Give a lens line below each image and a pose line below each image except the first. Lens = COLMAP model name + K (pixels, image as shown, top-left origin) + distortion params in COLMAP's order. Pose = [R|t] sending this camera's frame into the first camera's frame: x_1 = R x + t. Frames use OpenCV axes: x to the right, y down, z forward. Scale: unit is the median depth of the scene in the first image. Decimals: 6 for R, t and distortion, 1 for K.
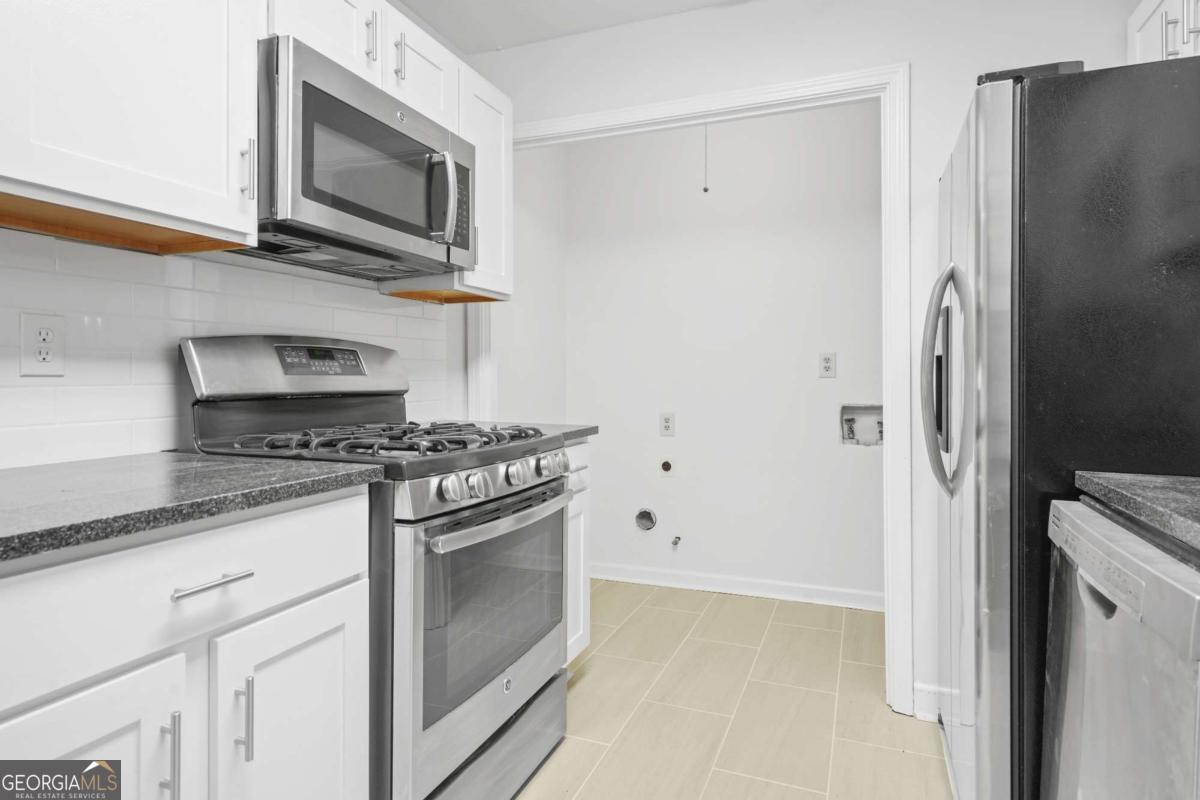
lens RADIAL K [[671.9, 0, 599.1], [0, 671.9, 375.5], [0, 0, 1]] dist [0.006572, 0.000385]
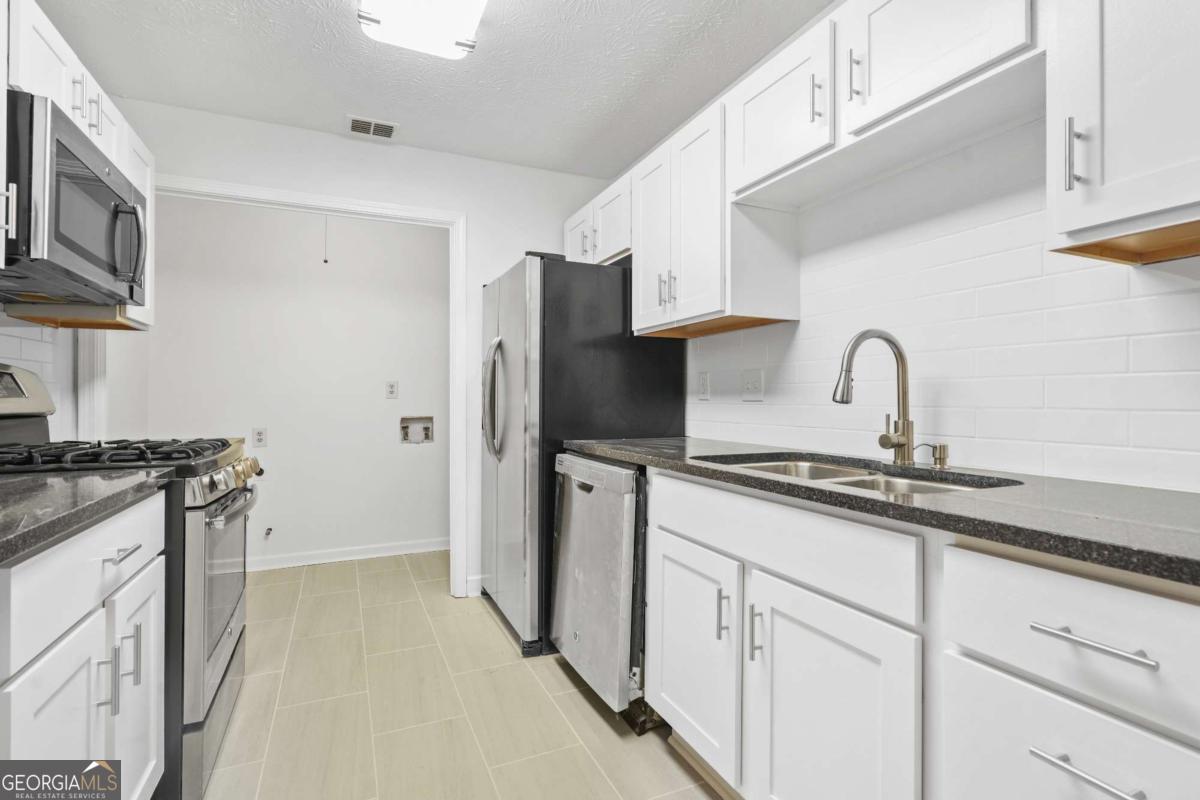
lens RADIAL K [[561.4, 0, 577.4], [0, 561.4, 391.8], [0, 0, 1]] dist [-0.001534, -0.000087]
pose [[0.706567, 0.005106, 0.707628, -0.377265], [0.000603, 0.999969, -0.007818, -0.002154], [-0.707646, 0.005951, 0.706542, -0.222456]]
